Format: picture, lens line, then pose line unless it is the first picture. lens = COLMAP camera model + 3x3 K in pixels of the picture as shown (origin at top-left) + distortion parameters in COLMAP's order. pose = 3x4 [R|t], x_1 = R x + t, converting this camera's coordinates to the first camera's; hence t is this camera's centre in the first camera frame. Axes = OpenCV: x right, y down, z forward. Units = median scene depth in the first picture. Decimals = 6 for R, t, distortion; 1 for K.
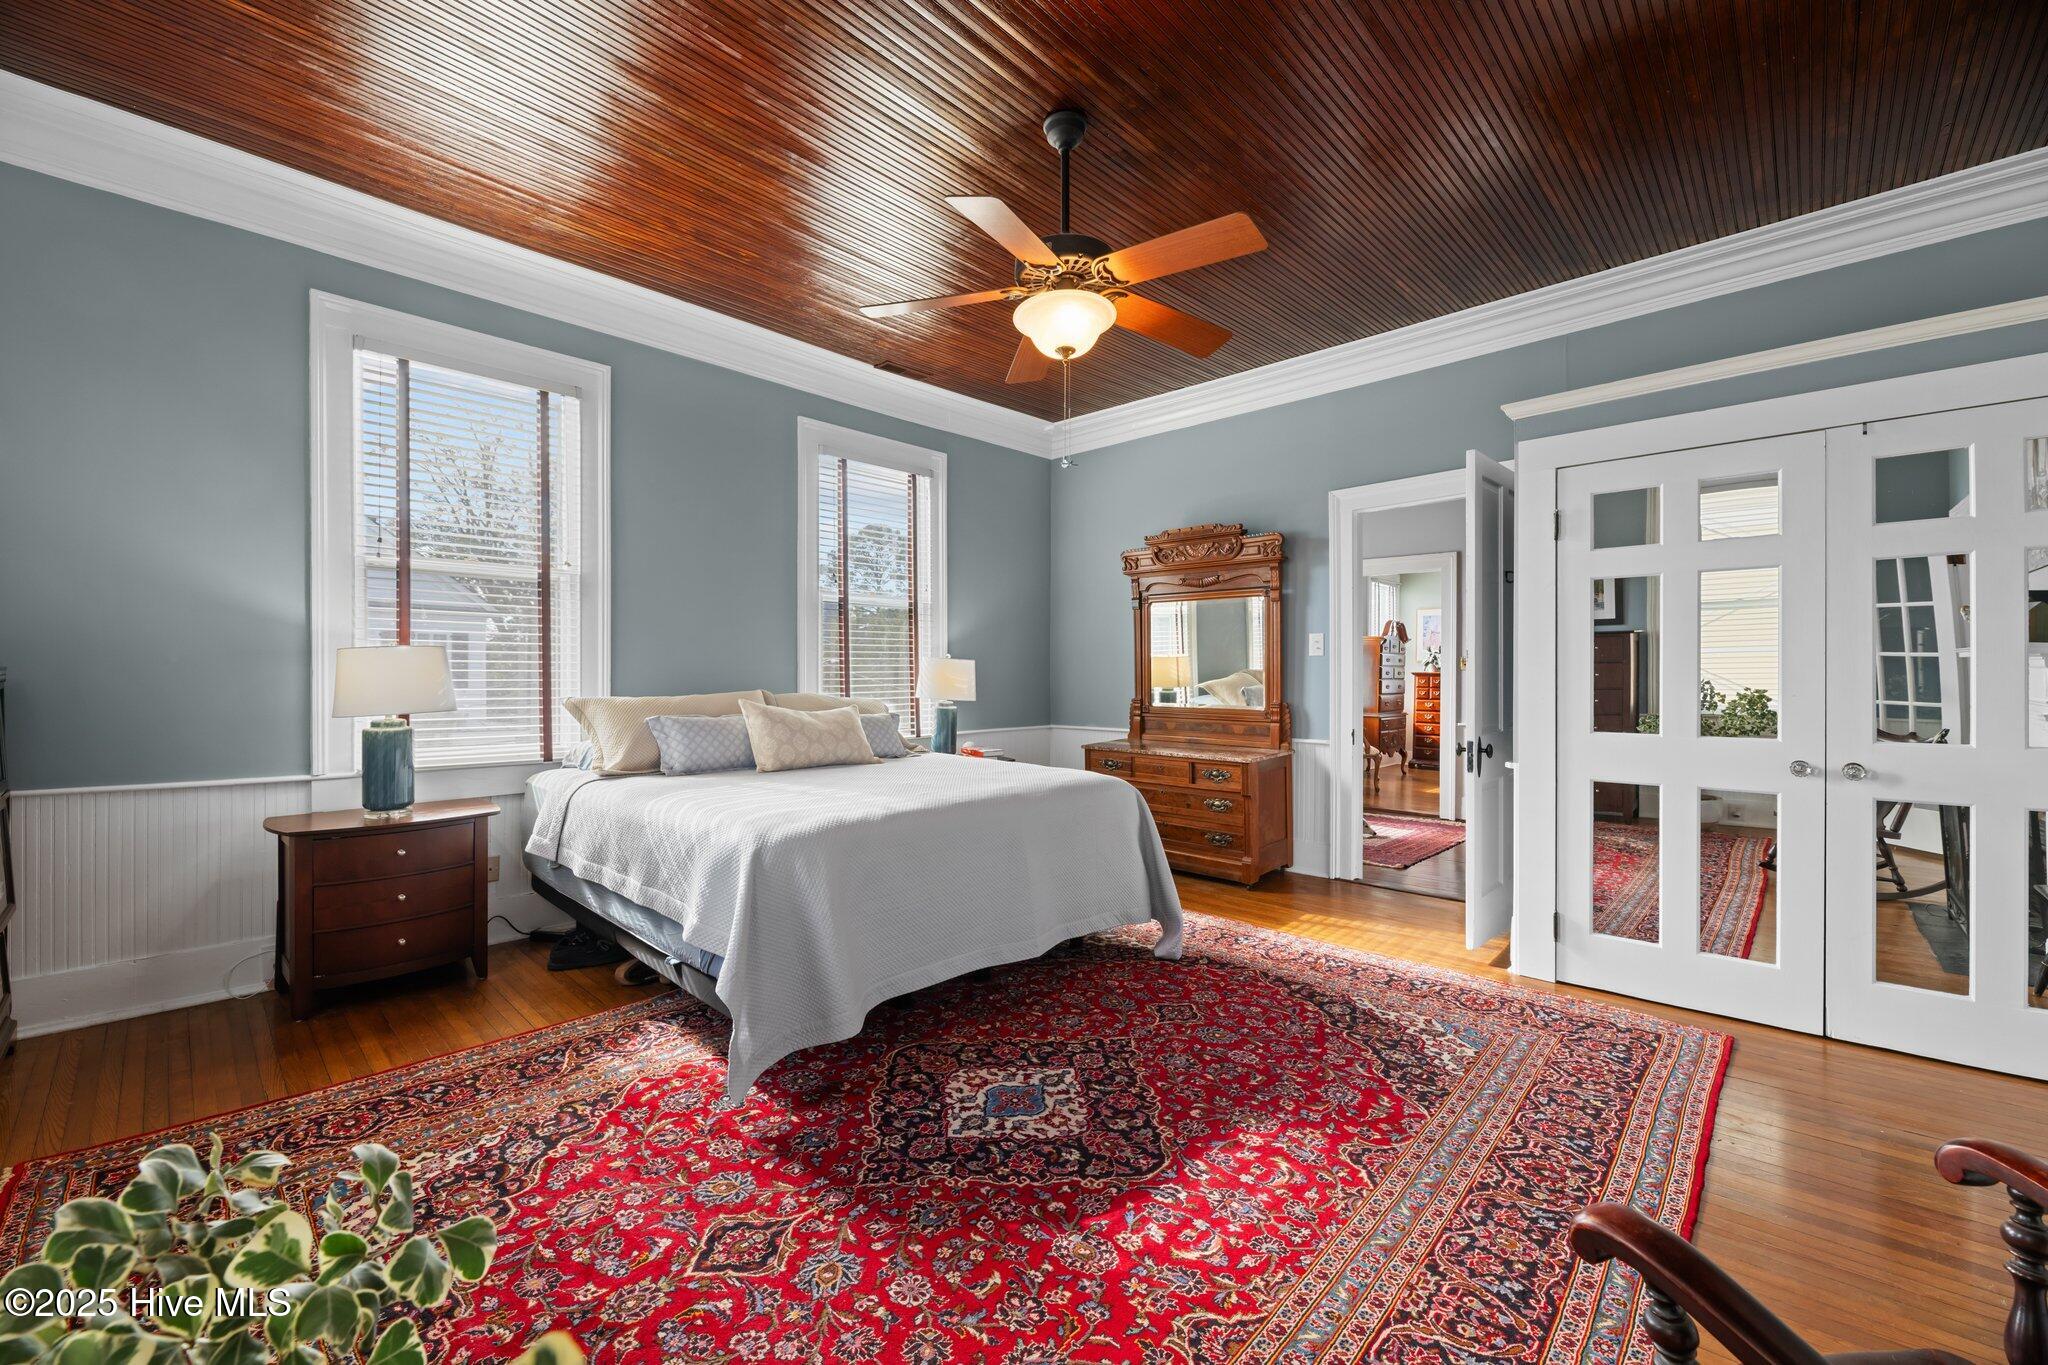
lens RADIAL K [[842.5, 0, 1027.6], [0, 842.5, 683.8], [0, 0, 1]] dist [0.001904, -0.000562]
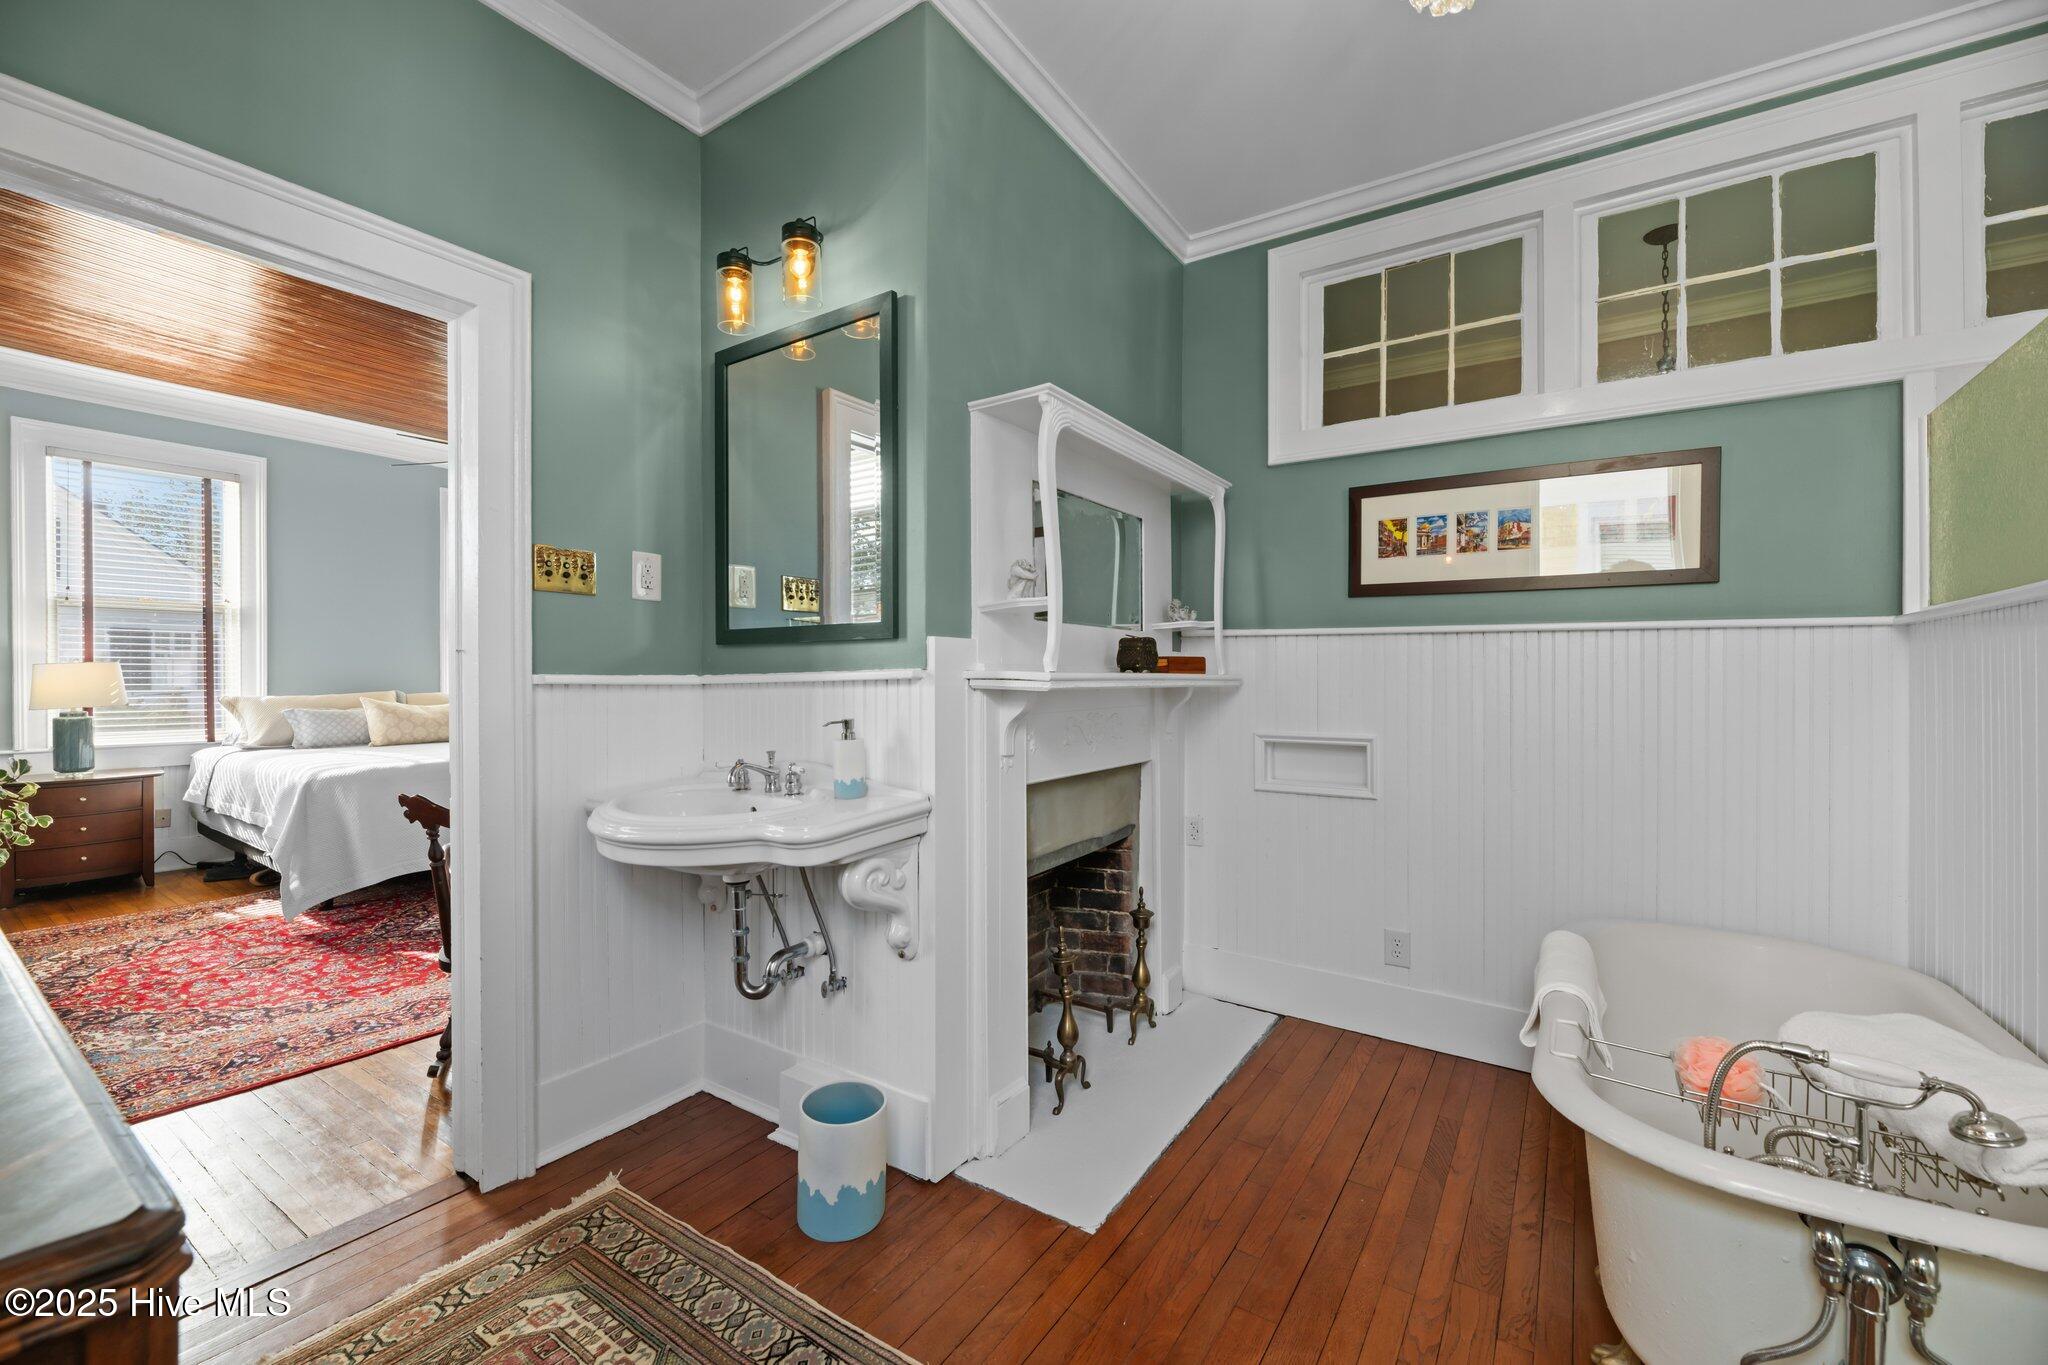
lens RADIAL K [[842.5, 0, 1012.9], [0, 842.5, 683.8], [0, 0, 1]] dist [0.001904, -0.000562]
pose [[0.986930, 0.000248, 0.161152, 0.650789], [-0.000756, 0.999995, 0.003092, -0.012667], [-0.161151, -0.003174, 0.986925, -0.751577]]
